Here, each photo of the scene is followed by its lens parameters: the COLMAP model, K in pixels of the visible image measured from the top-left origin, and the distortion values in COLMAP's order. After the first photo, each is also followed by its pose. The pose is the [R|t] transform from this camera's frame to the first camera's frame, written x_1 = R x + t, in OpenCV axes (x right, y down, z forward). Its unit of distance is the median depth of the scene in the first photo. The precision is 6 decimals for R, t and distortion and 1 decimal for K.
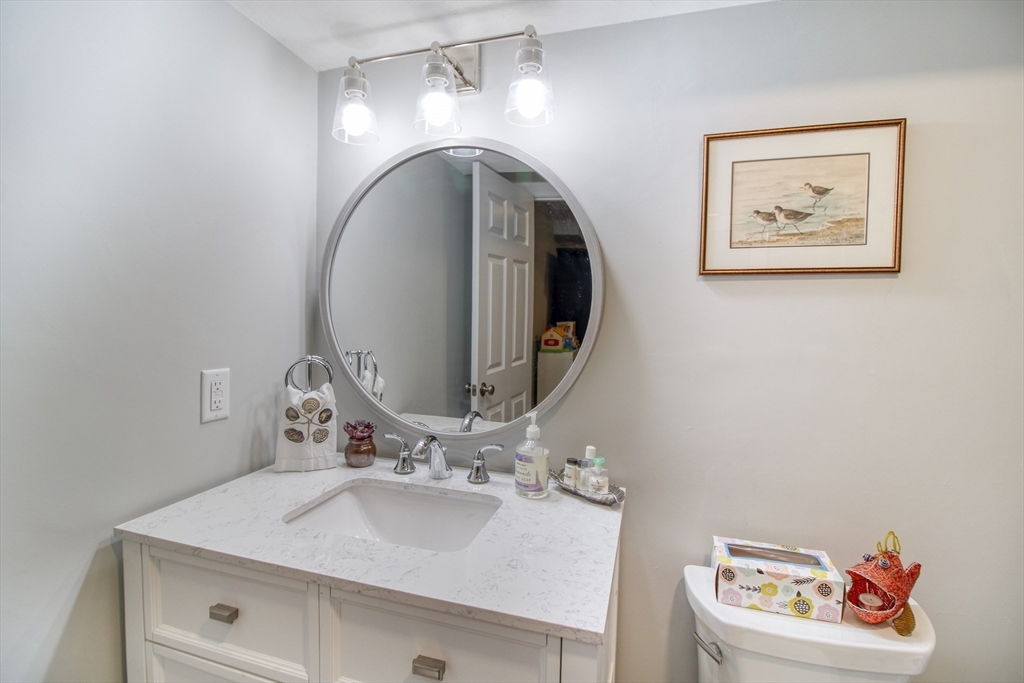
lens RADIAL K [[486.0, 0, 486.1], [0, 486.0, 346.5], [0, 0, 1]] dist [-0.002545, -0.009539]
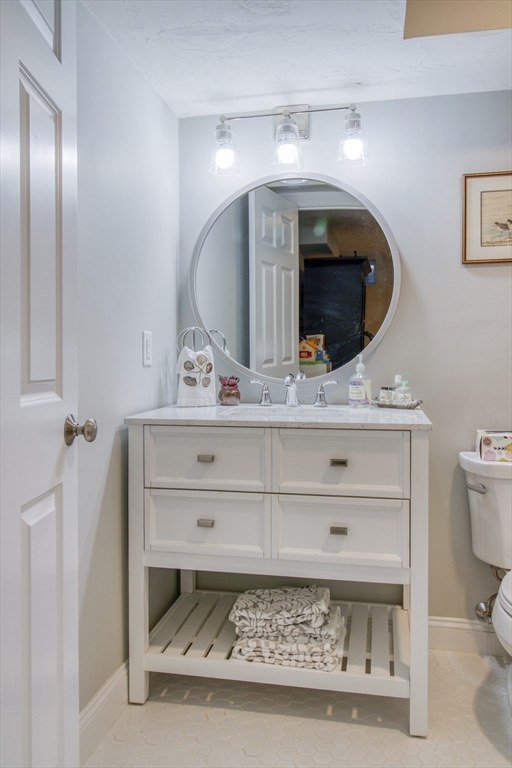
lens RADIAL K [[629.4, 0, 231.5], [0, 629.4, 382.9], [0, 0, 1]] dist [0.010606, -0.001636]
pose [[0.995360, -0.026281, 0.092563, -0.469000], [0.027798, 0.999499, -0.015132, 0.231428], [-0.092118, 0.017634, 0.995592, -0.888449]]
